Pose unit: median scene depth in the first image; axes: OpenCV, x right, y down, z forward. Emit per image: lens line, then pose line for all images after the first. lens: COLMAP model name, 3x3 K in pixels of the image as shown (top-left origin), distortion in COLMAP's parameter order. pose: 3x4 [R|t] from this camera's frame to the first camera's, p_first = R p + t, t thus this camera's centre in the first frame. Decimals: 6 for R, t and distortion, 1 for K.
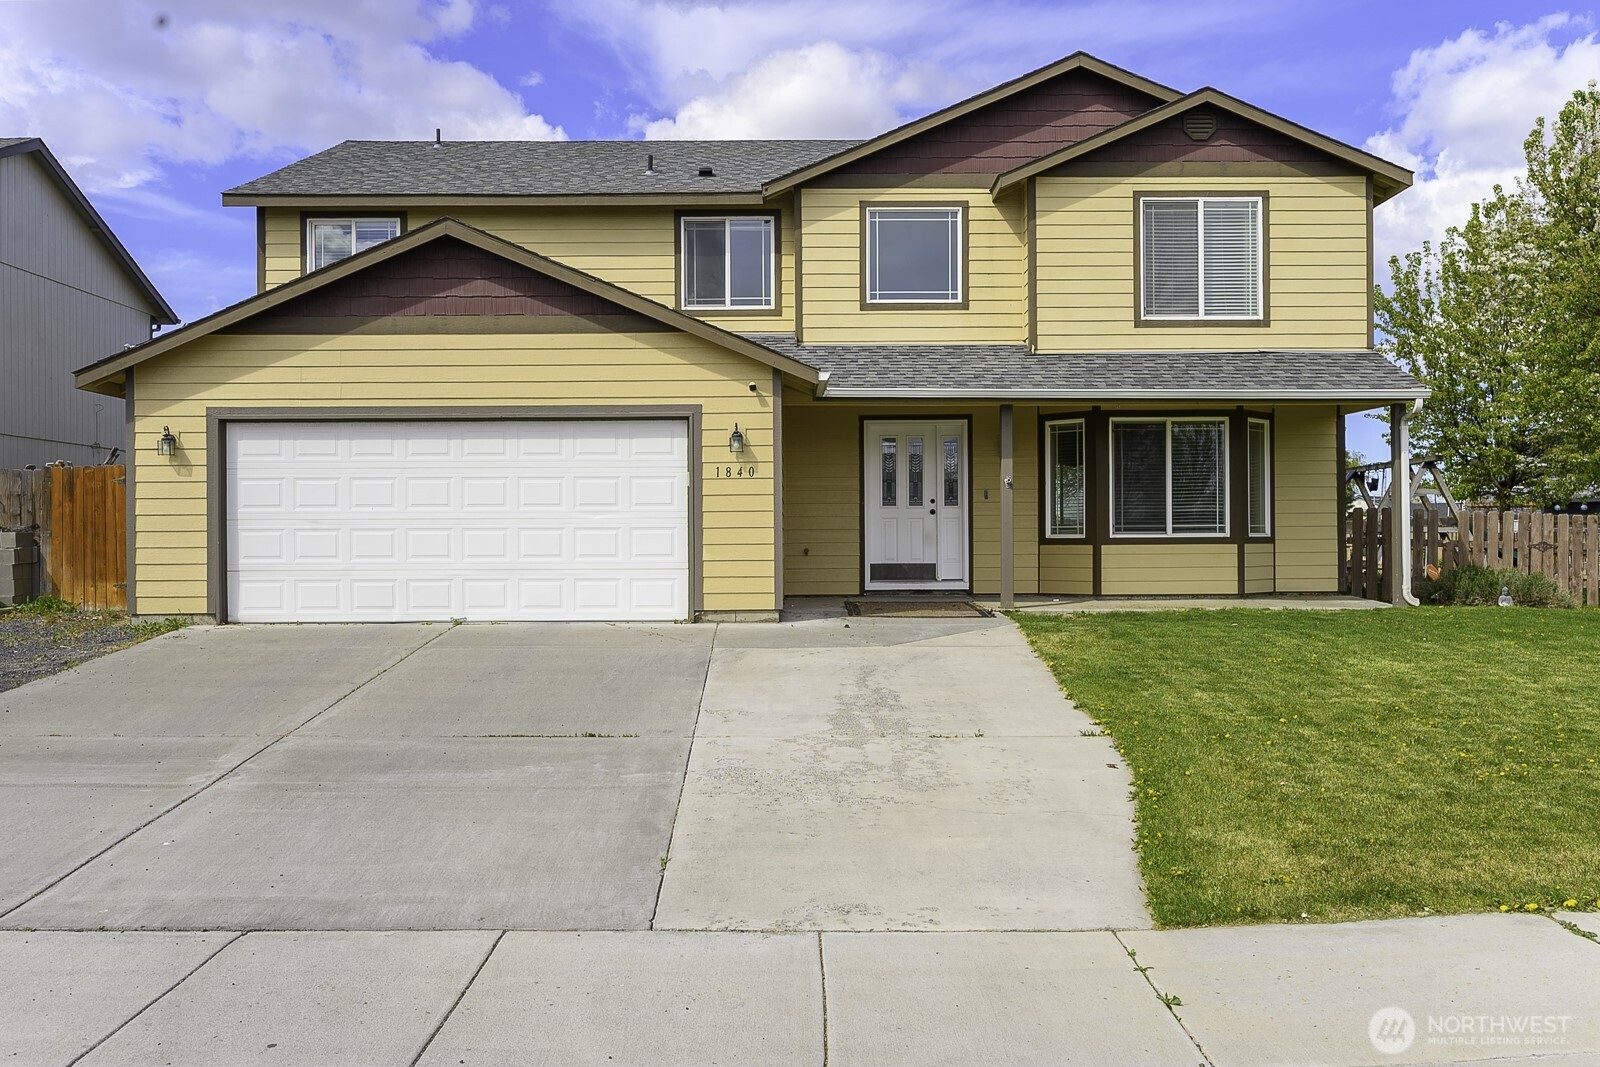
lens RADIAL K [[1382.8, 0, 800.0], [0, 1382.8, 533.5], [0, 0, 1]] dist [0.008783, 0.001973]
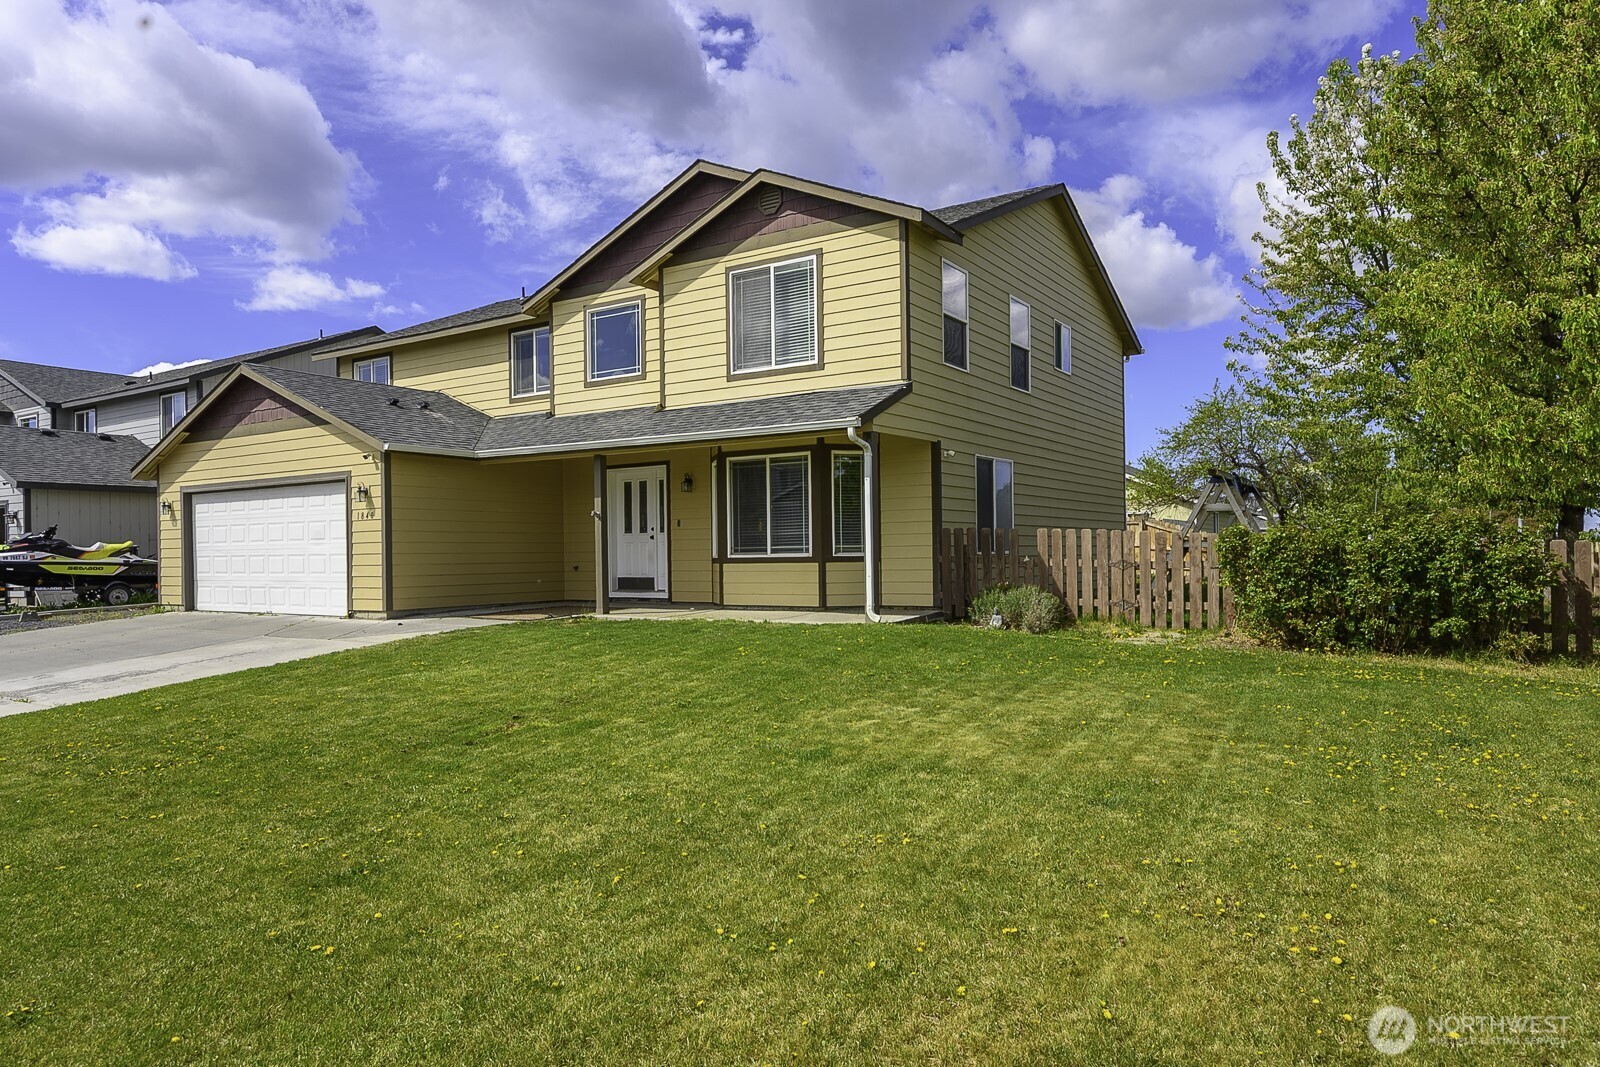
lens RADIAL K [[1027.5, 0, 800.5], [0, 1027.5, 562.0], [0, 0, 1]] dist [0.000324, -0.000433]
pose [[0.831653, -0.001274, -0.555294, 0.775349], [0.010496, 0.999855, 0.013425, -0.004648], [0.555196, -0.016993, 0.831546, 0.290932]]
